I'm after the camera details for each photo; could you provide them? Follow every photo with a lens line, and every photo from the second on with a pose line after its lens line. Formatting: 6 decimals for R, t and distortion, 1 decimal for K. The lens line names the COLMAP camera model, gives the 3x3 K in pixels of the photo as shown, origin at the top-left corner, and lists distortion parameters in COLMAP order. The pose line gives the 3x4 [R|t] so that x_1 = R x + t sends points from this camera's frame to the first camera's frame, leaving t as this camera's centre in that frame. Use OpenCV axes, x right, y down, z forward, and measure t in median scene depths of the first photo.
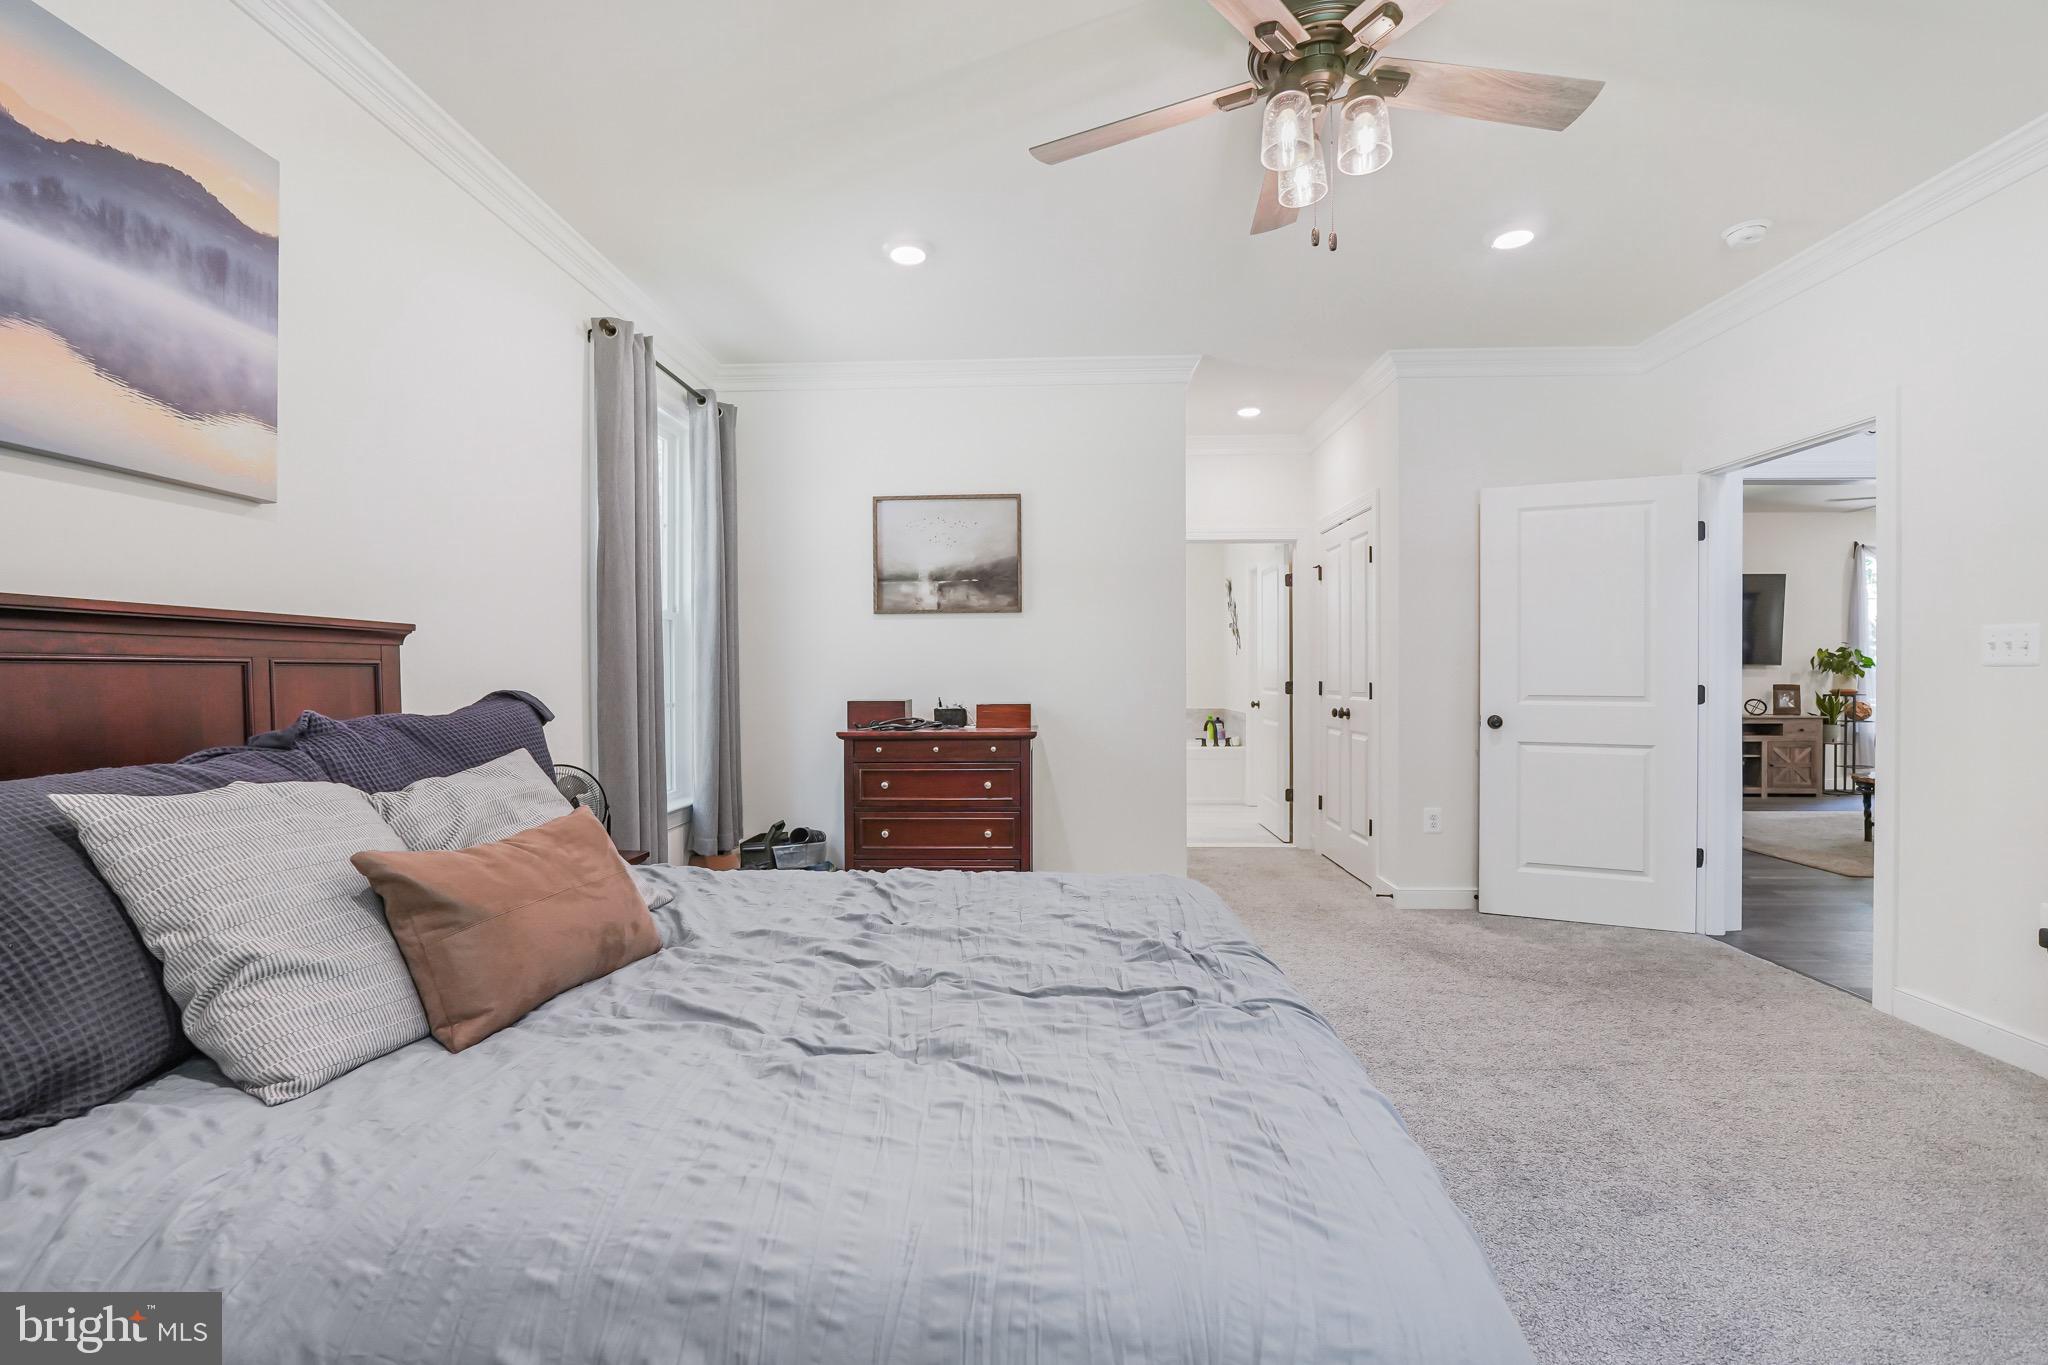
lens RADIAL K [[889.0, 0, 1020.4], [0, 889.0, 682.2], [0, 0, 1]] dist [-0.012208, 0.001293]
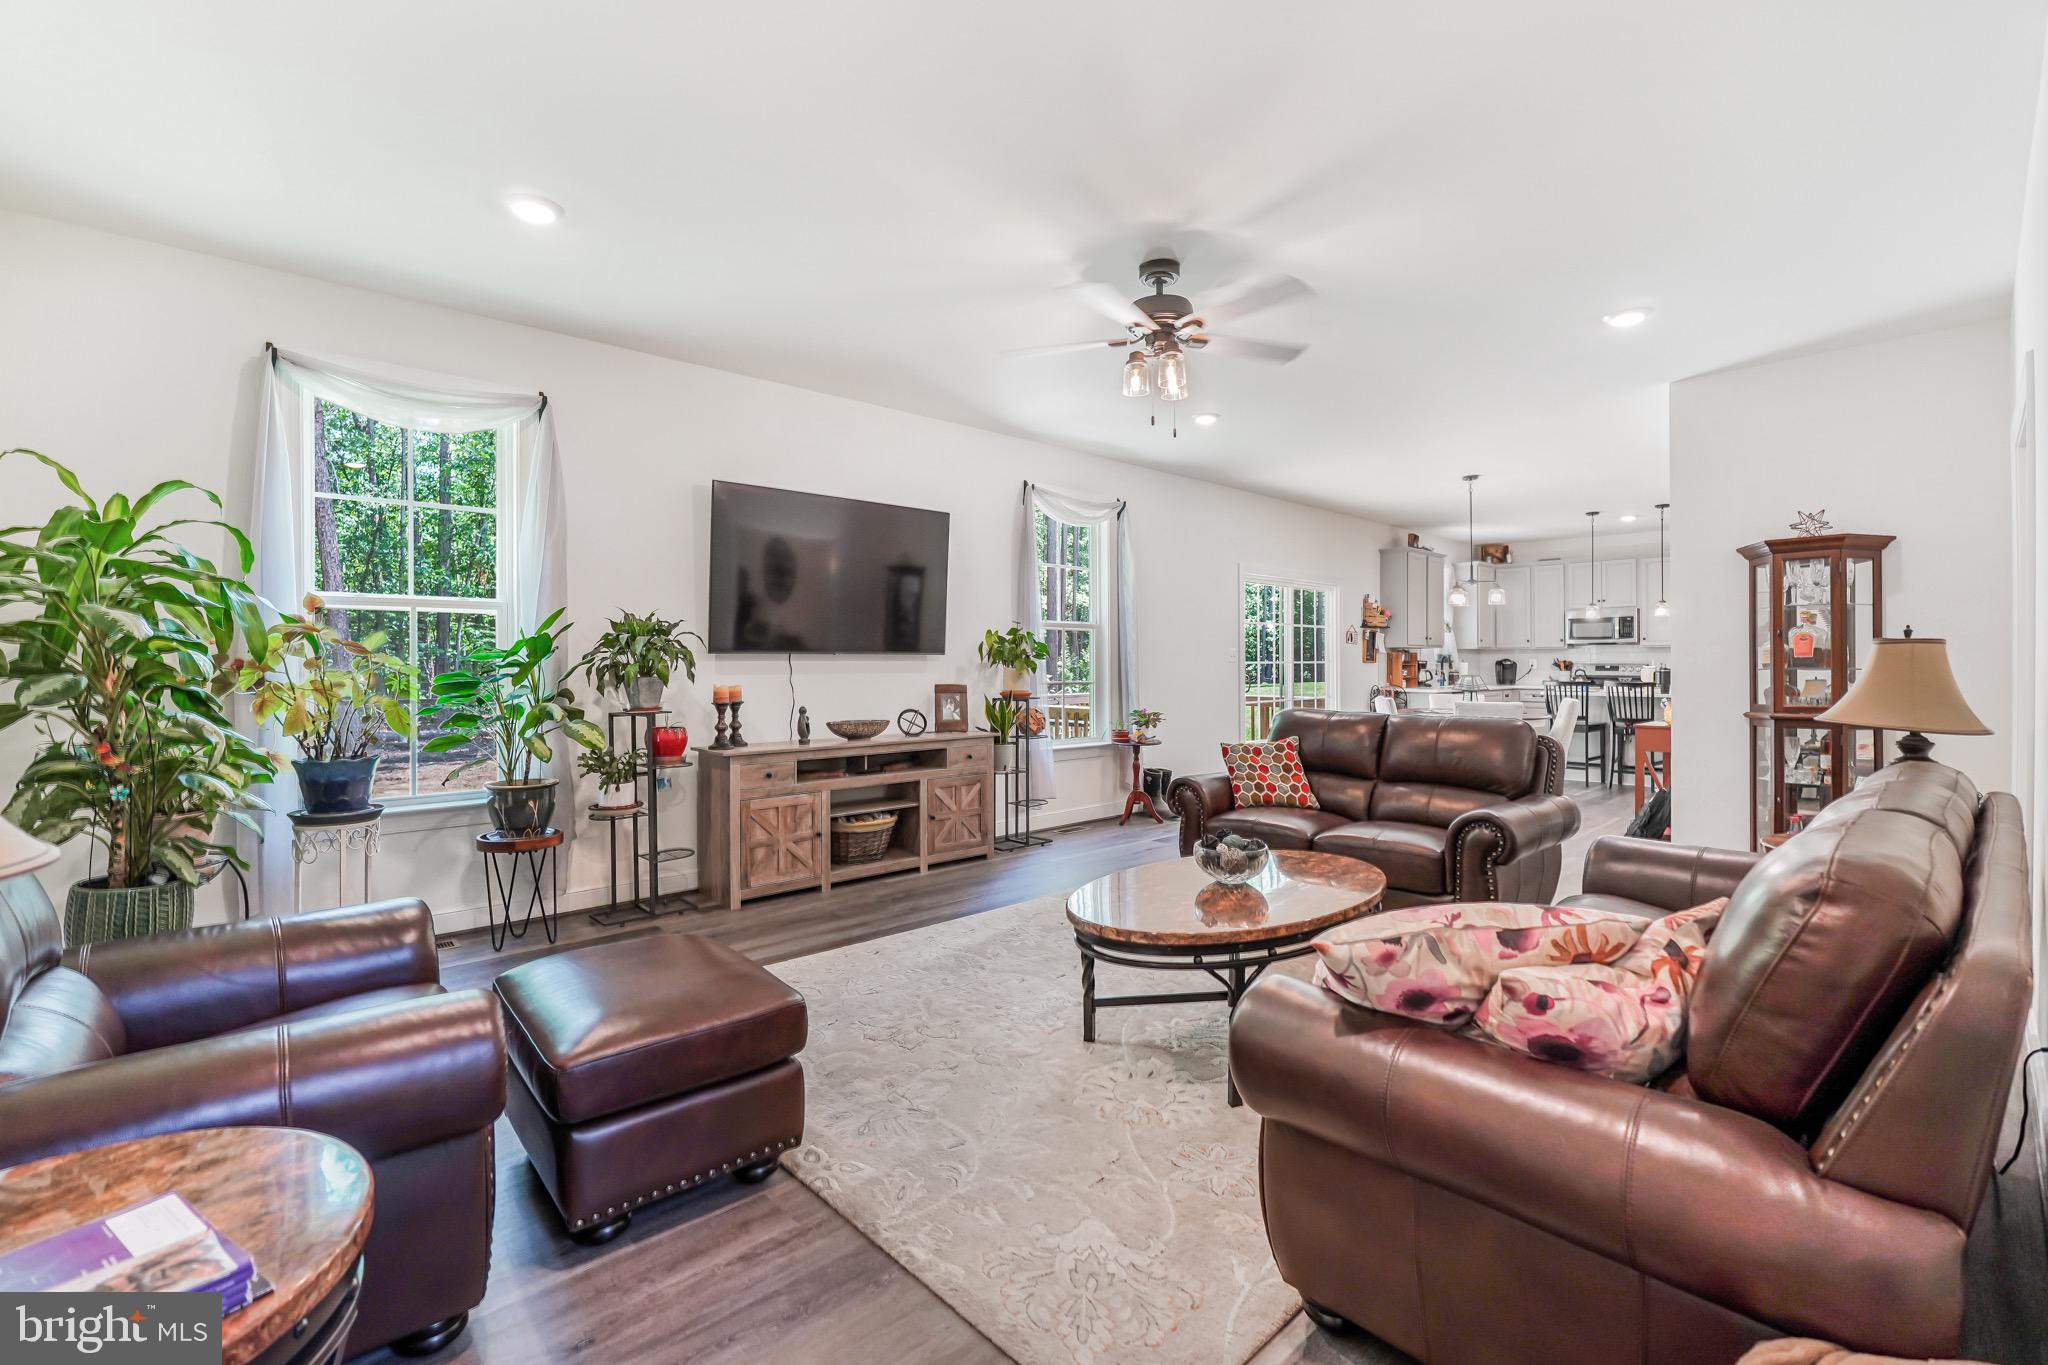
lens RADIAL K [[889.0, 0, 1023.8], [0, 889.0, 663.2], [0, 0, 1]] dist [-0.012208, 0.001293]
pose [[0.696353, -0.001502, 0.717698, 0.448856], [0.005267, 0.999982, -0.003017, -0.010885], [-0.717680, 0.005881, 0.696348, 0.519115]]
